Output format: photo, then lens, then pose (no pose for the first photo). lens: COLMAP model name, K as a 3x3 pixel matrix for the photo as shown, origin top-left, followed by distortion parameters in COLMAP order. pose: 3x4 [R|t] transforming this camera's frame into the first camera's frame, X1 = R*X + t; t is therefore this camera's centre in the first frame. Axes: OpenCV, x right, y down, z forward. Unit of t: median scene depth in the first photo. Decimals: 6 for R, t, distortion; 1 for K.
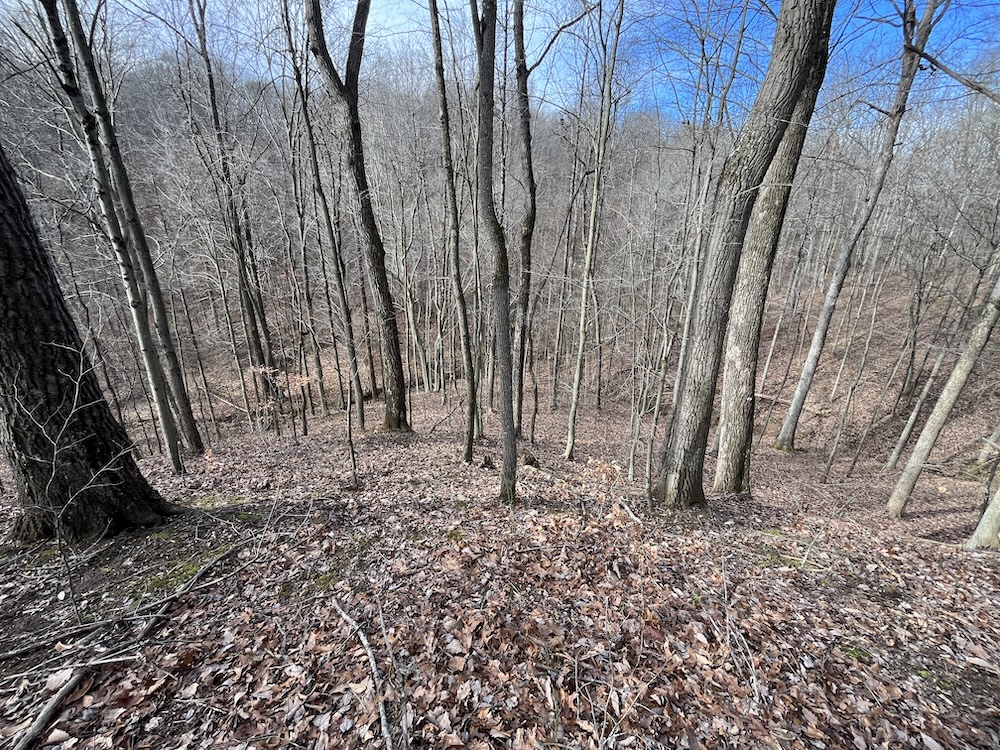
lens RADIAL K [[405.9, 0, 499.5], [0, 405.9, 377.7], [0, 0, 1]] dist [-0.005124, 0.000422]
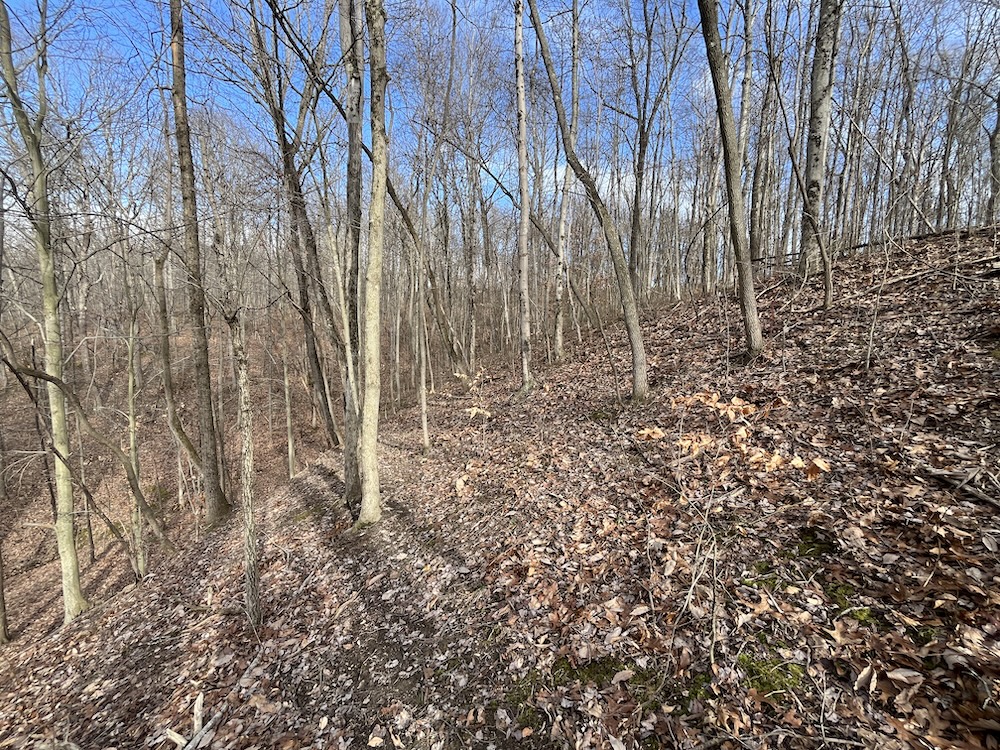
lens RADIAL K [[405.9, 0, 496.6], [0, 405.9, 378.0], [0, 0, 1]] dist [-0.005124, 0.000422]
pose [[-0.184978, -0.125372, 0.974713, 0.111244], [0.321483, 0.929539, 0.180572, 0.017716], [-0.928672, 0.346755, -0.131639, -0.132359]]
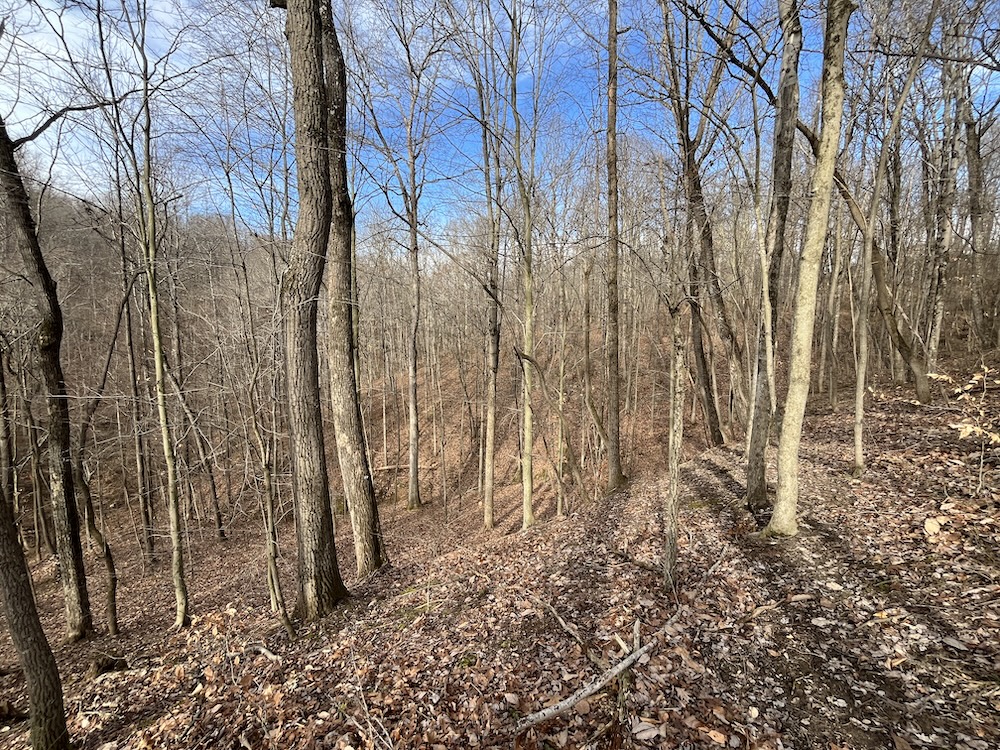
lens RADIAL K [[405.9, 0, 499.1], [0, 405.9, 376.9], [0, 0, 1]] dist [-0.005124, 0.000422]
pose [[0.631239, -0.116217, 0.766831, 0.059591], [0.289920, 0.952392, -0.094317, 0.002816], [-0.719363, 0.281856, 0.634881, -0.056281]]
